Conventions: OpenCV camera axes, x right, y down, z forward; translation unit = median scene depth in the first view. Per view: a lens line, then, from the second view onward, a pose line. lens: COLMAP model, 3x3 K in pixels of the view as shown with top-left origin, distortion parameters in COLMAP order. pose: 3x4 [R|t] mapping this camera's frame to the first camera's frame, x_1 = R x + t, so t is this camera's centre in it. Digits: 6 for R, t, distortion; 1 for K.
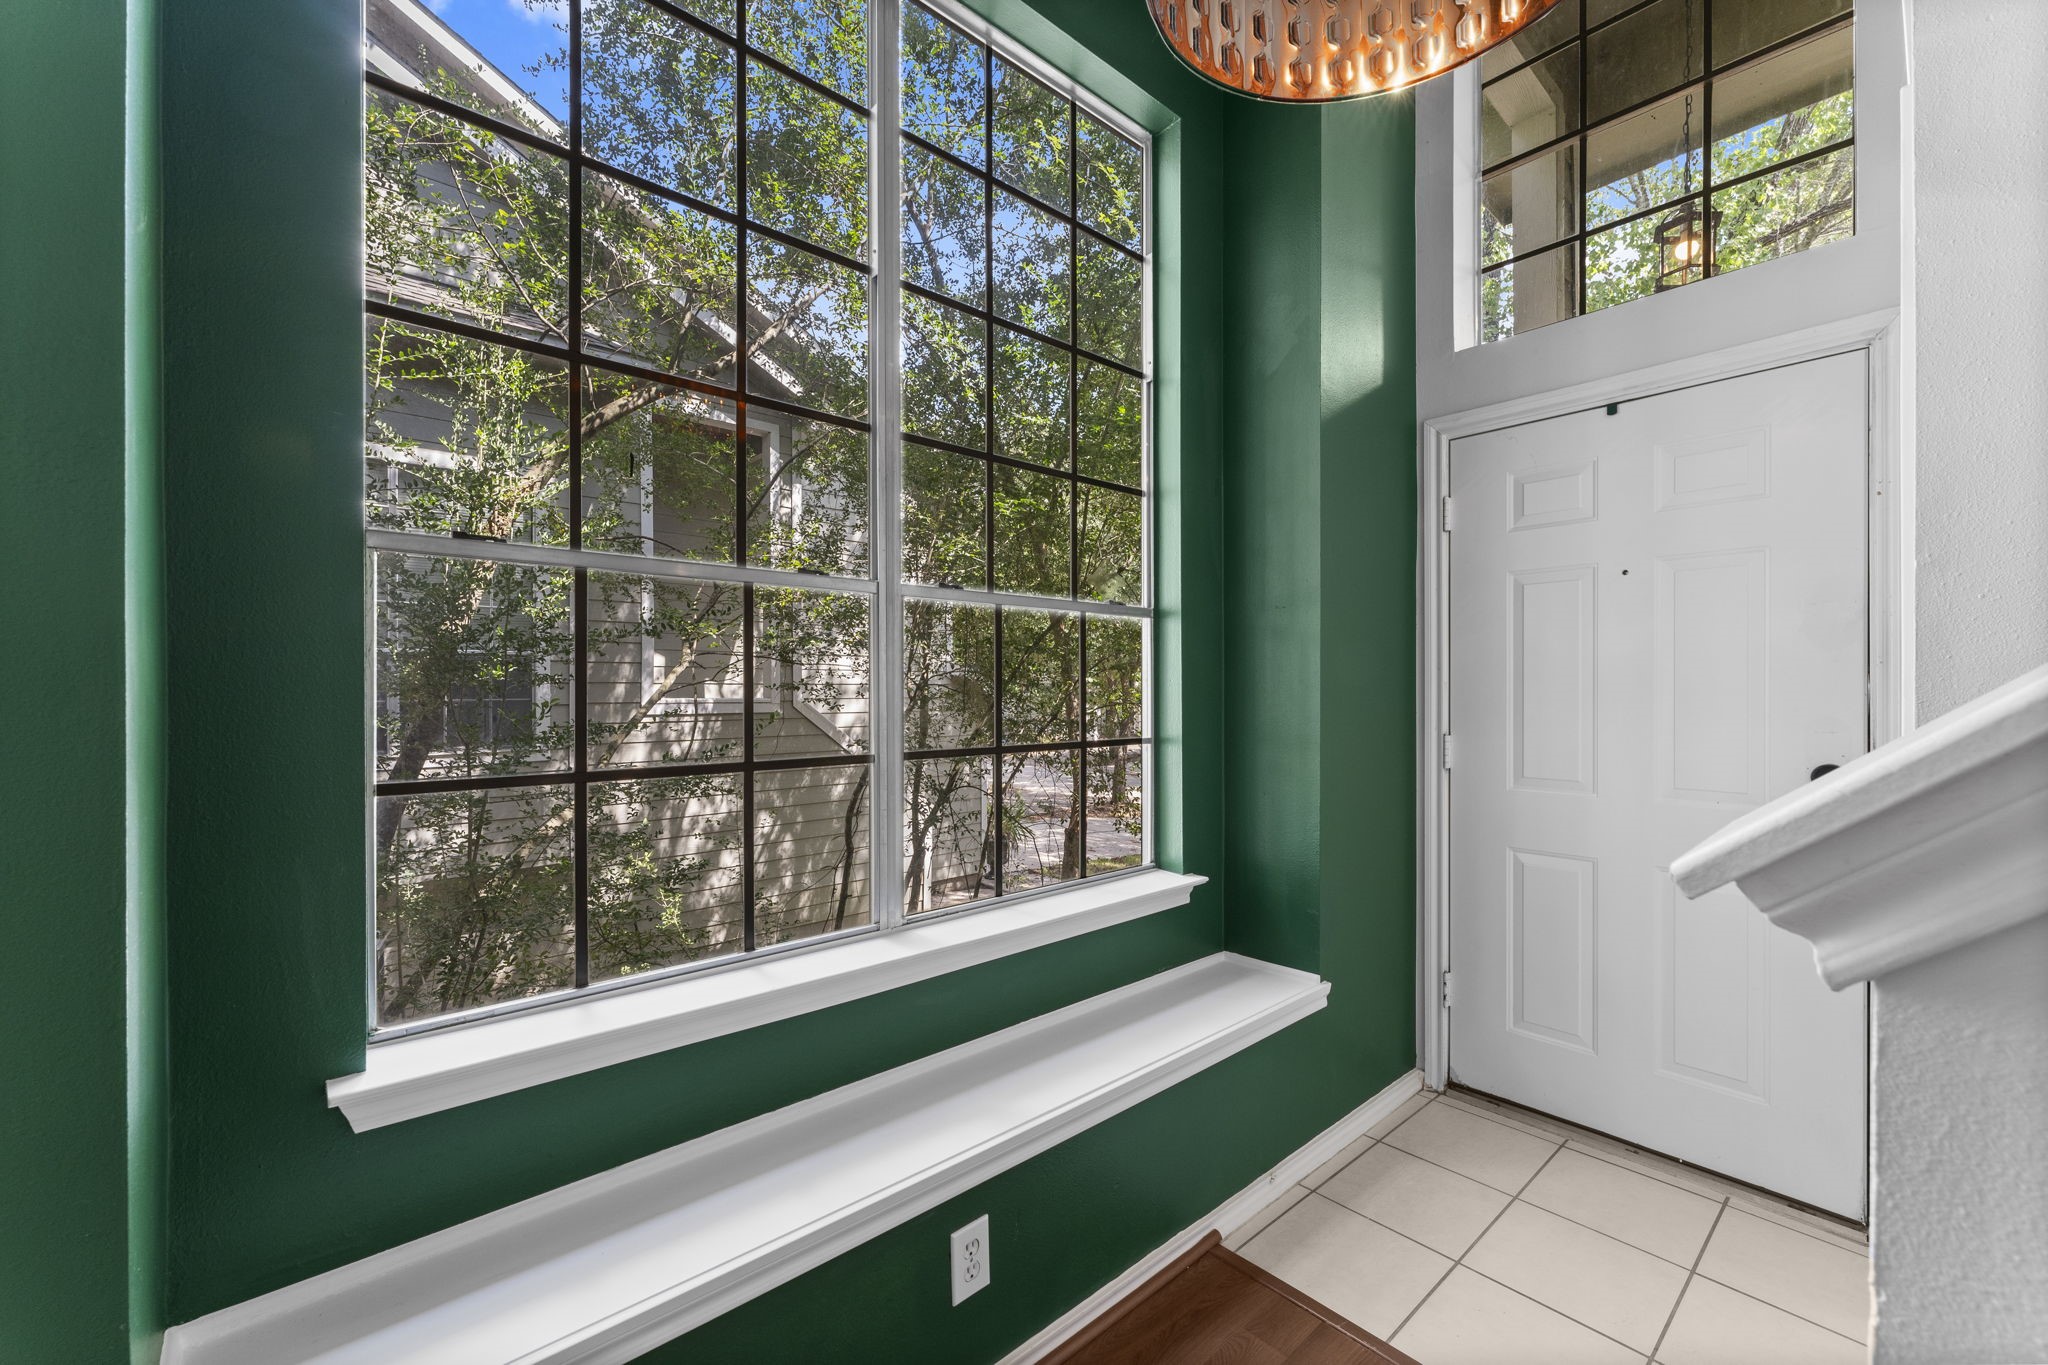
lens RADIAL K [[824.2, 0, 1025.5], [0, 824.2, 686.1], [0, 0, 1]] dist [0.000509, 0.000010]
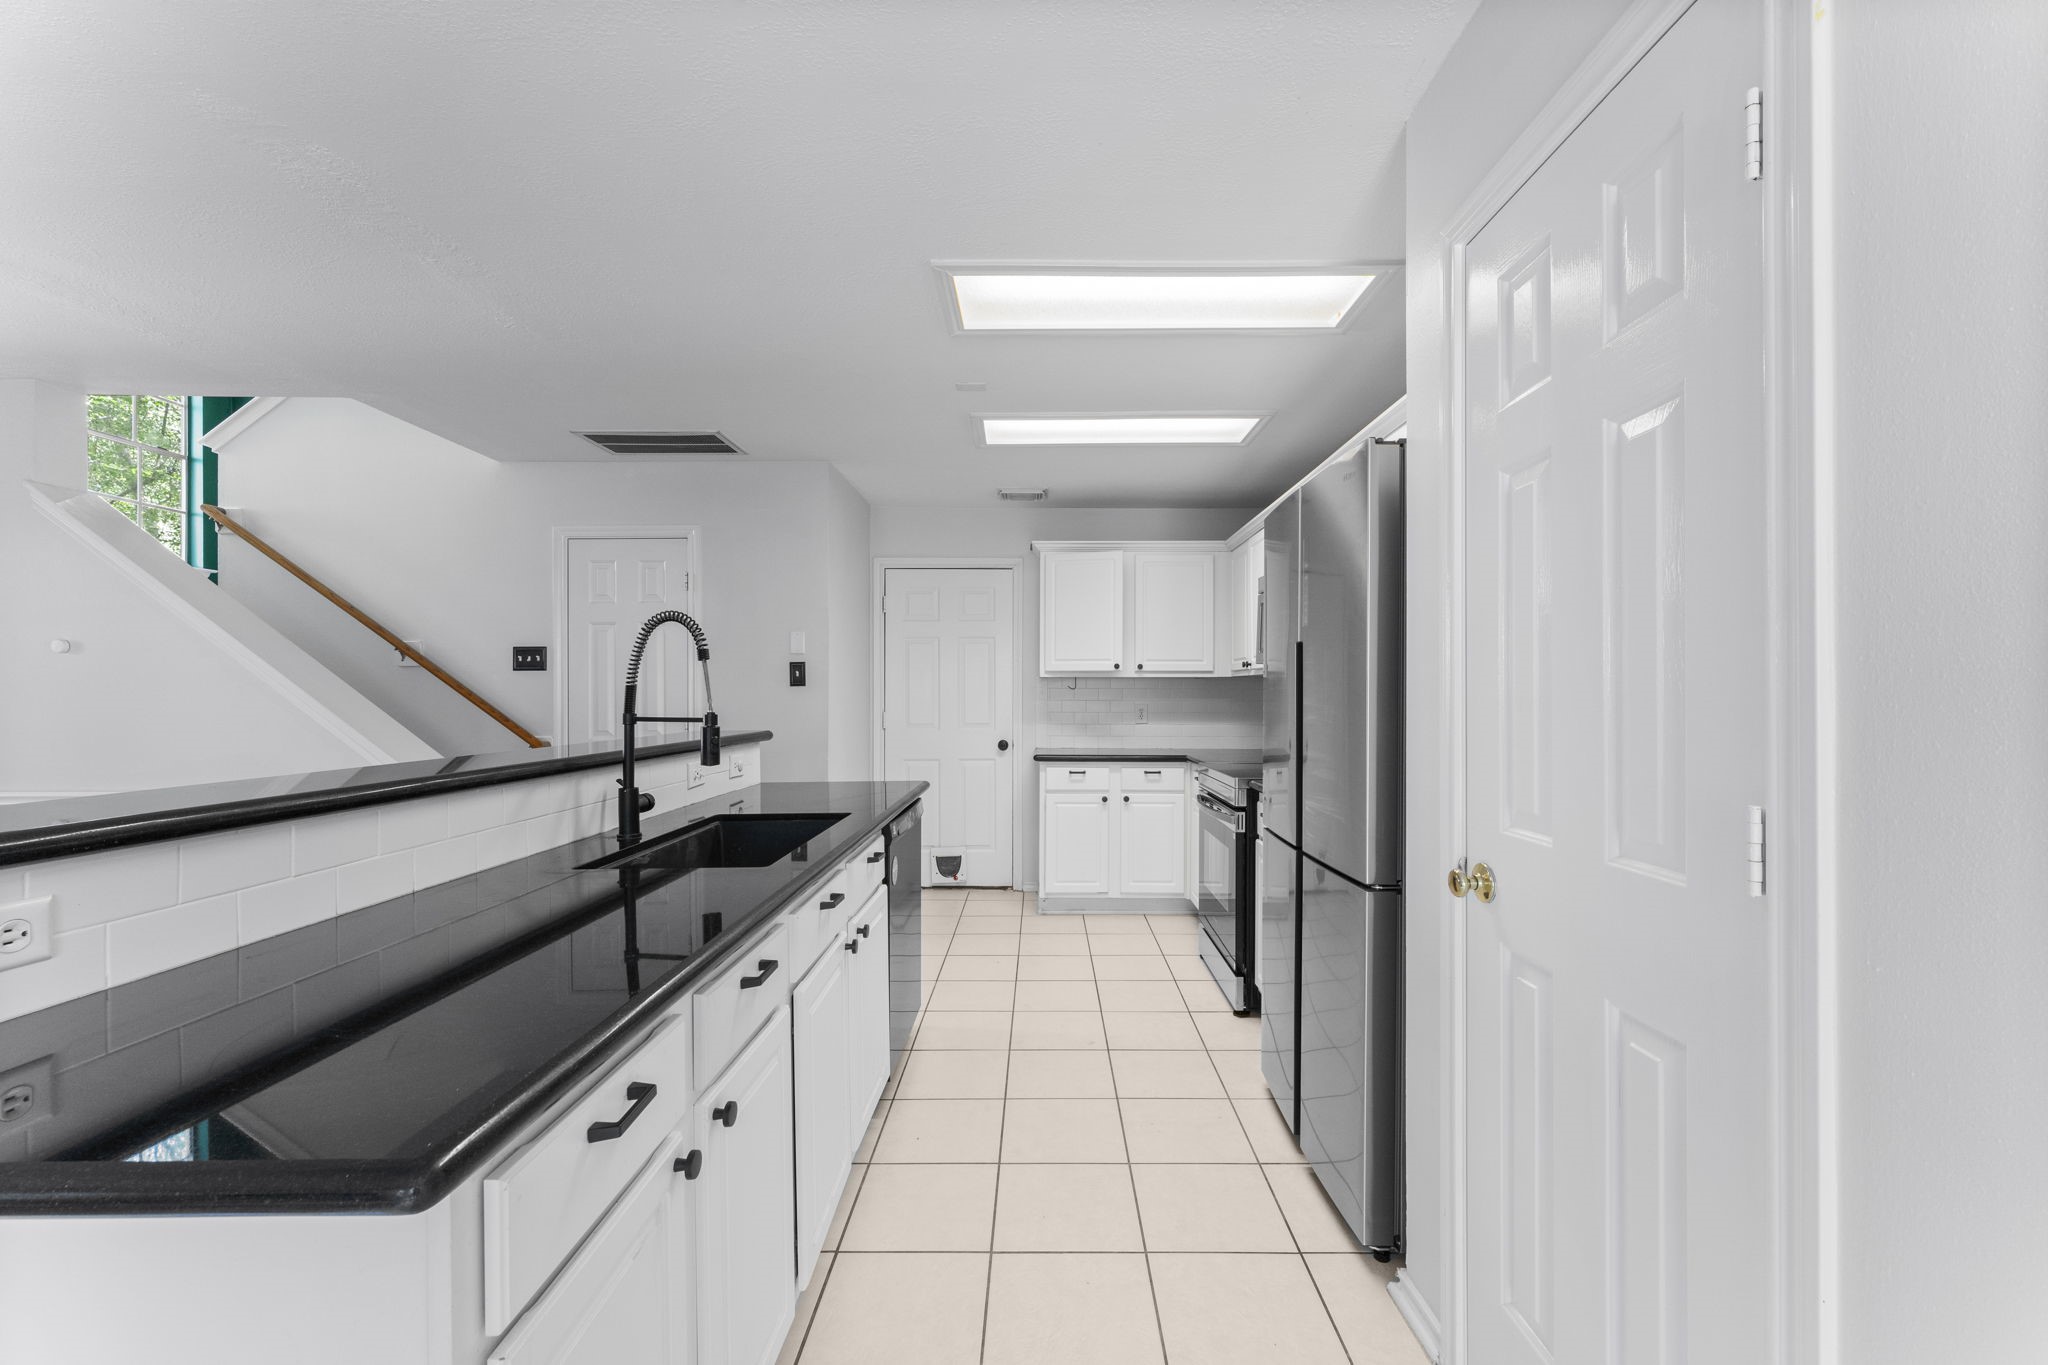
lens RADIAL K [[824.2, 0, 1027.2], [0, 824.2, 694.1], [0, 0, 1]] dist [0.000509, 0.000010]
pose [[0.662156, -0.004888, 0.749350, -0.027778], [0.004436, 0.999987, 0.002604, 0.600012], [-0.749353, 0.001599, 0.662169, -2.442618]]
